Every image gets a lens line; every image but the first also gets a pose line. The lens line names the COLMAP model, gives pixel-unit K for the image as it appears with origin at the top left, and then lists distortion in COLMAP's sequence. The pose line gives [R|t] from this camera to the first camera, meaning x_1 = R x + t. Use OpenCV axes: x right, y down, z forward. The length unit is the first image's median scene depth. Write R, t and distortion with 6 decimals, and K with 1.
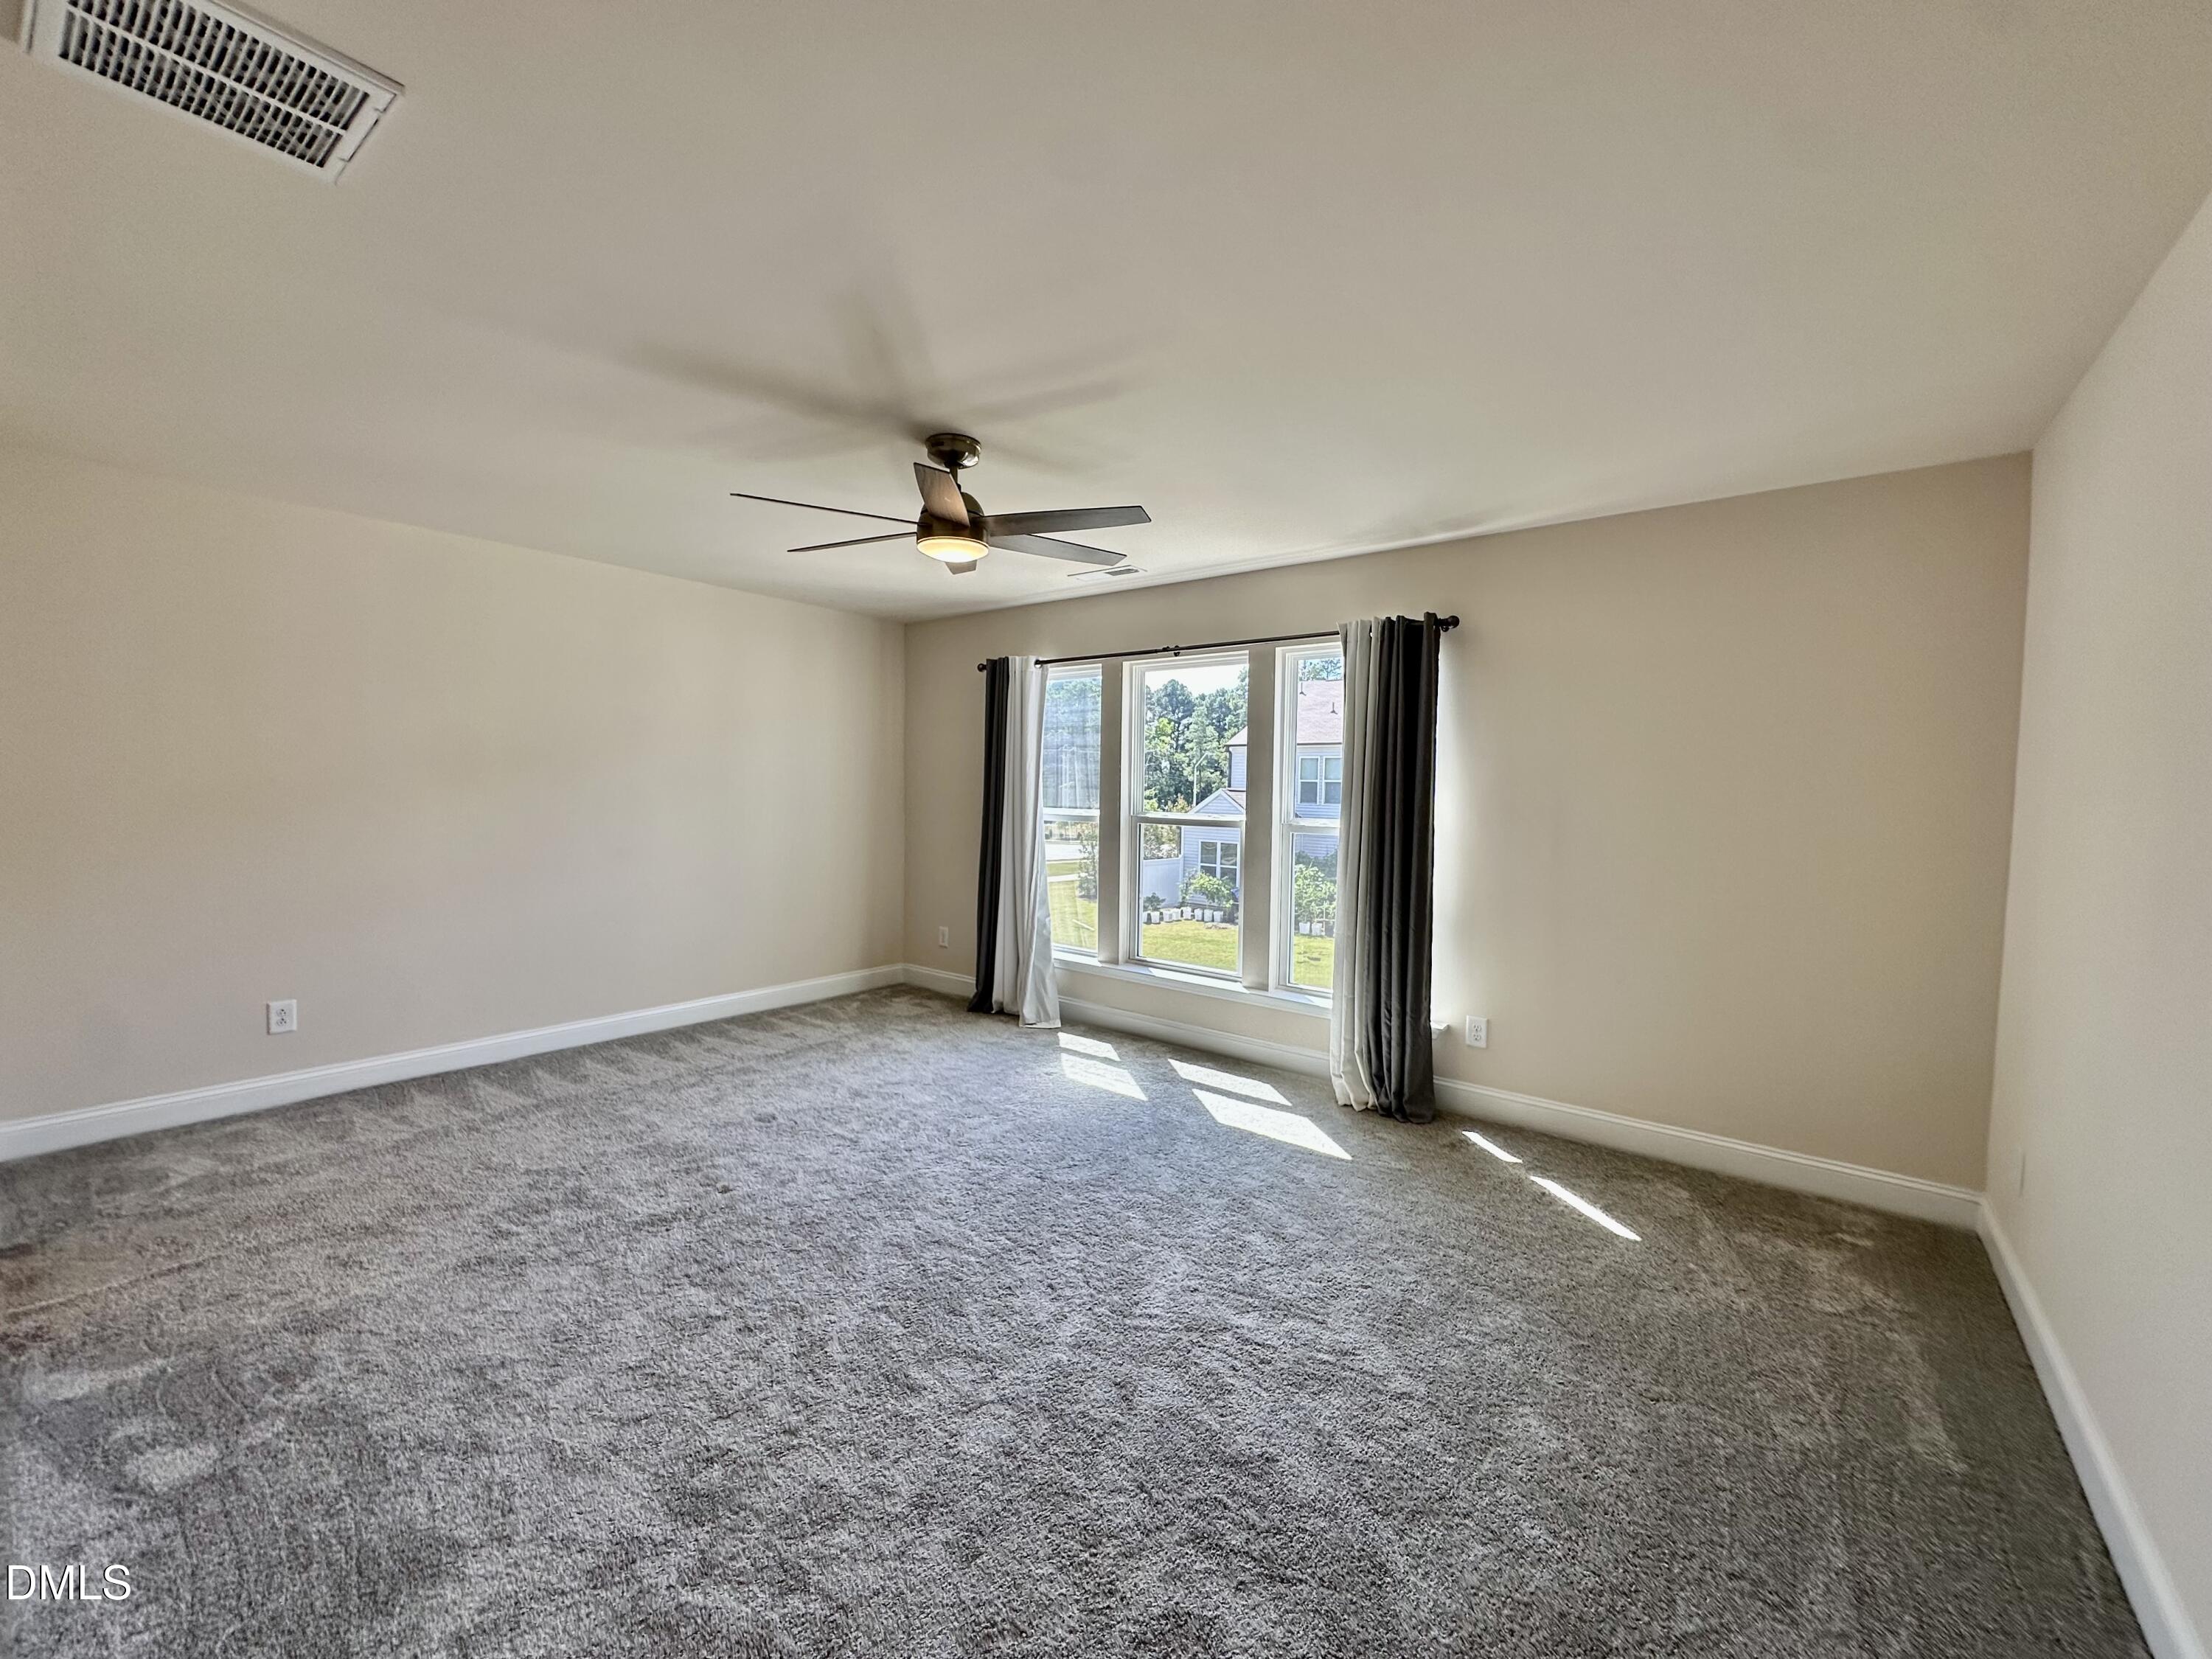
lens RADIAL K [[882.6, 0, 1107.7], [0, 882.6, 825.1], [0, 0, 1]] dist [-0.005699, 0.001313]
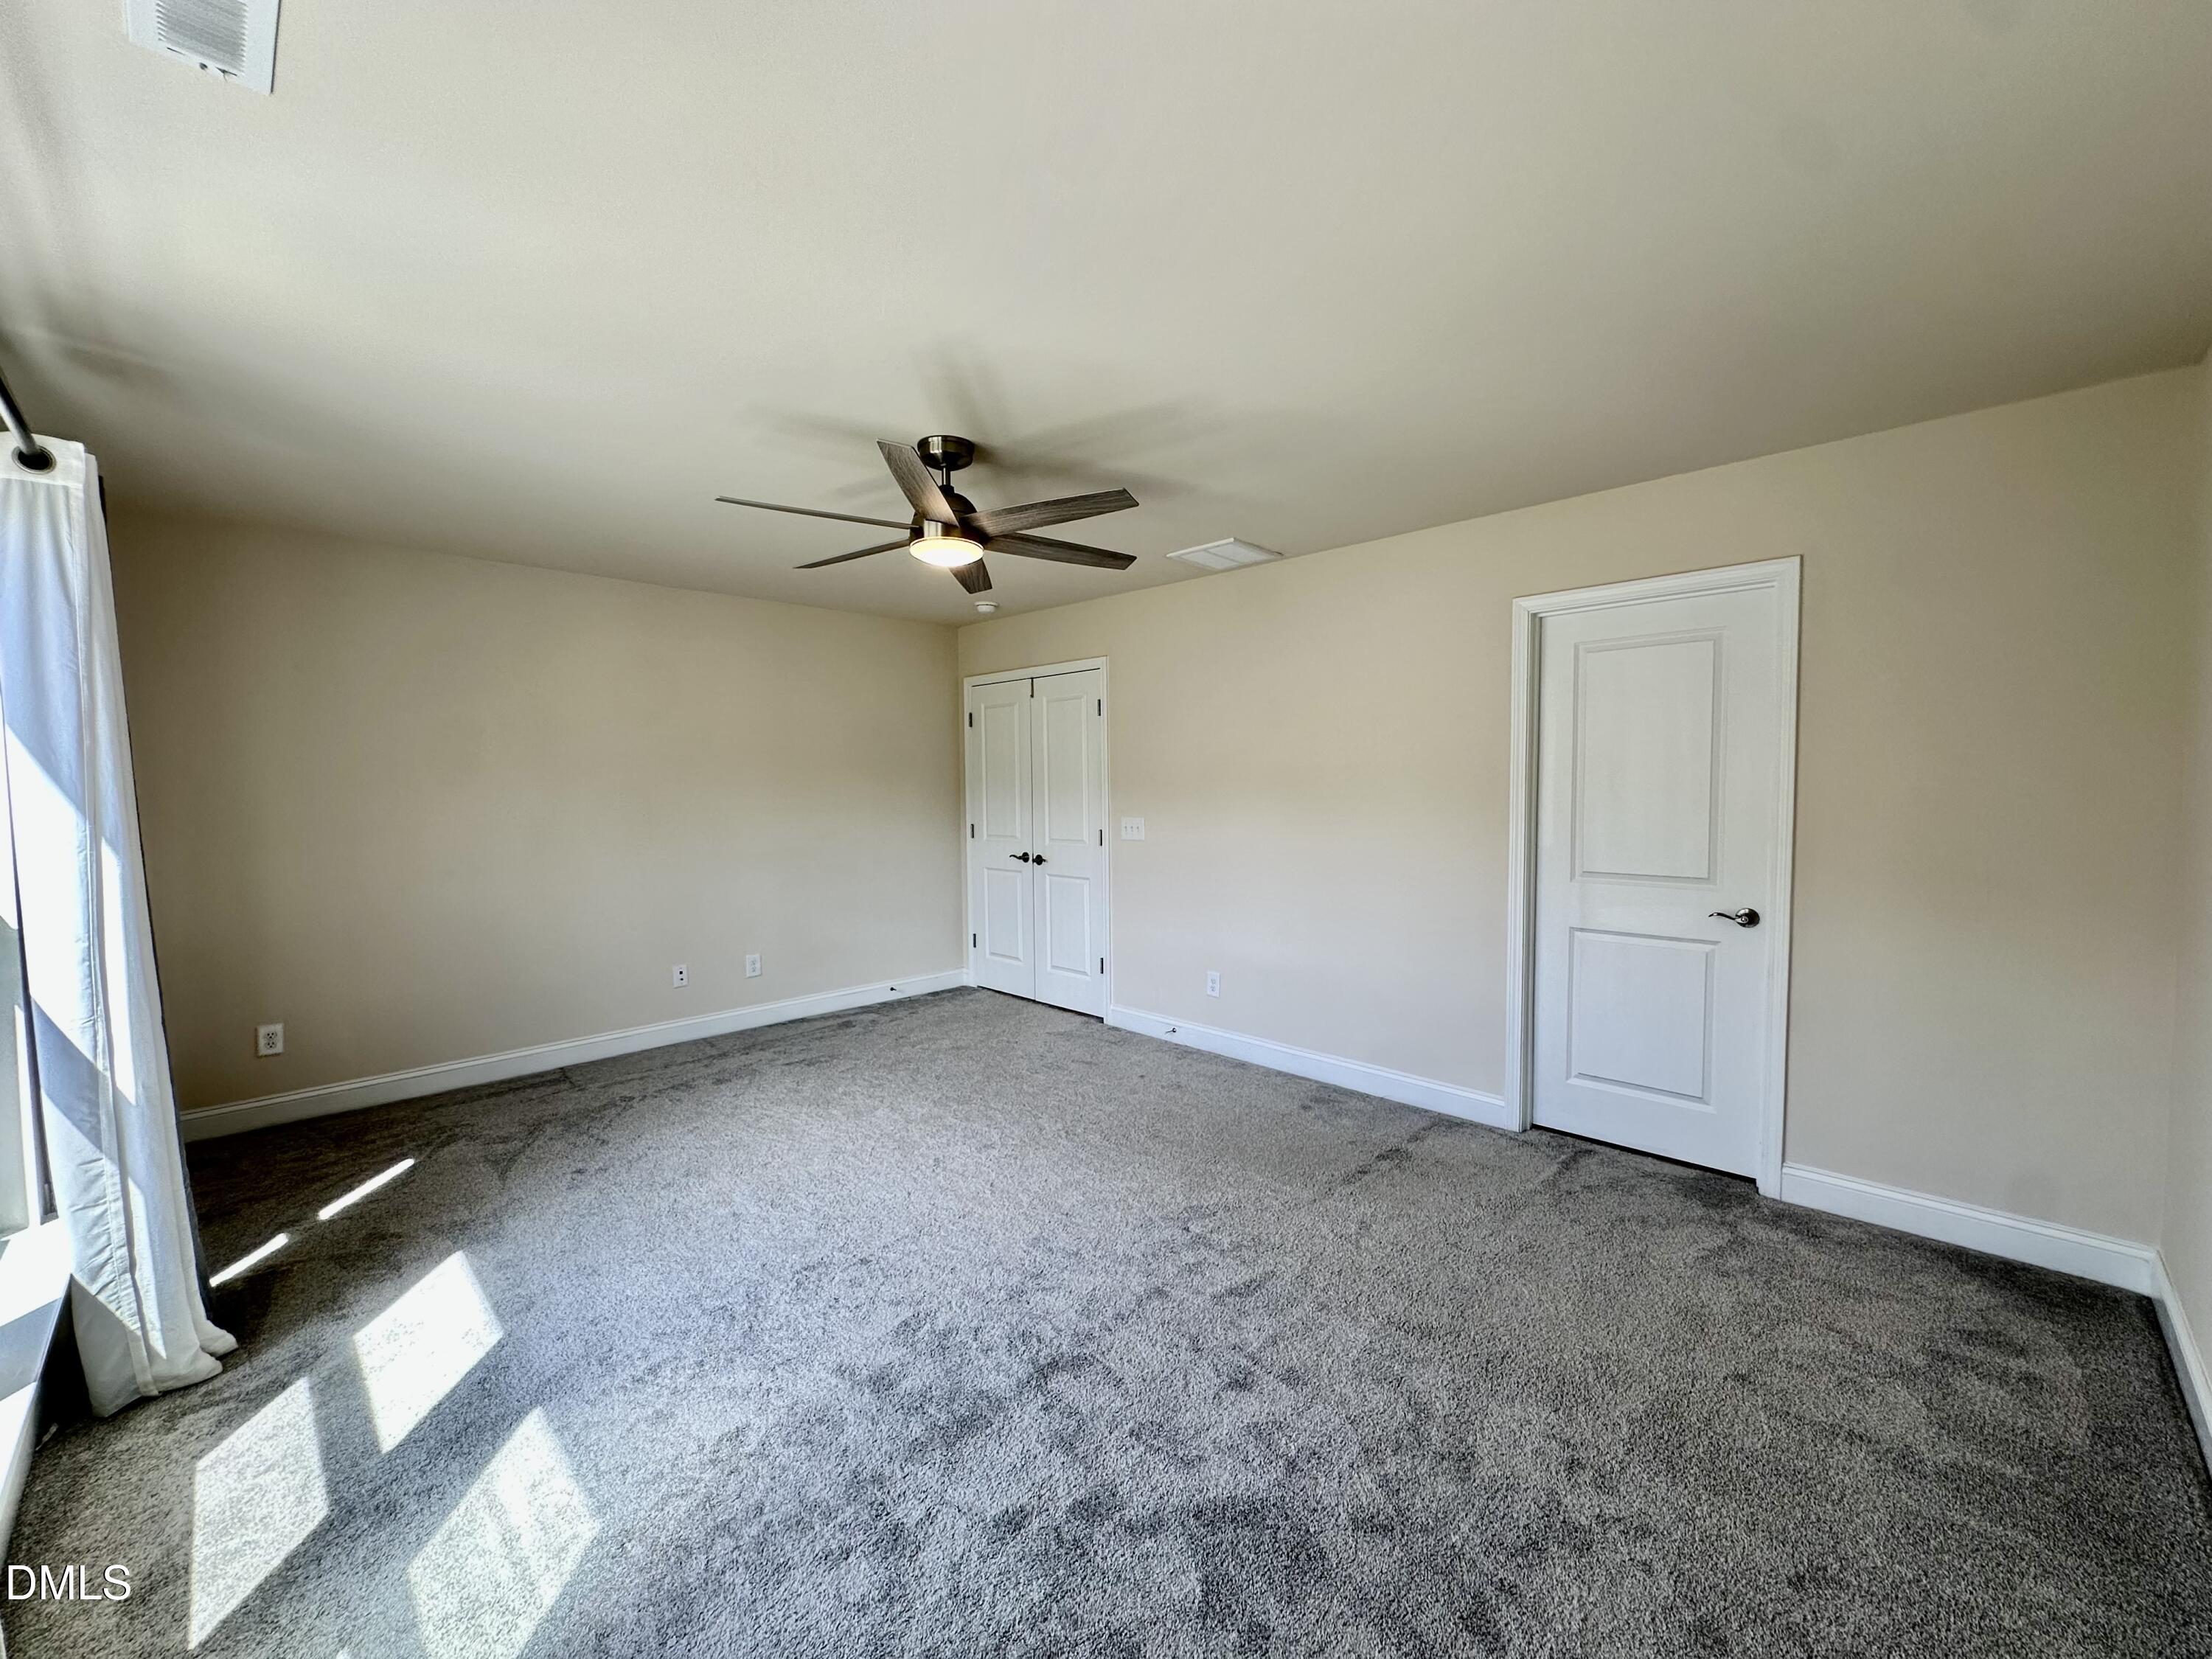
lens RADIAL K [[882.6, 0, 1104.4], [0, 882.6, 836.1], [0, 0, 1]] dist [-0.005699, 0.001313]
pose [[-0.992526, -0.012543, 0.121390, -0.390101], [-0.000060, 0.994754, 0.102297, -0.074184], [-0.122036, 0.101525, -0.987320, 1.665656]]
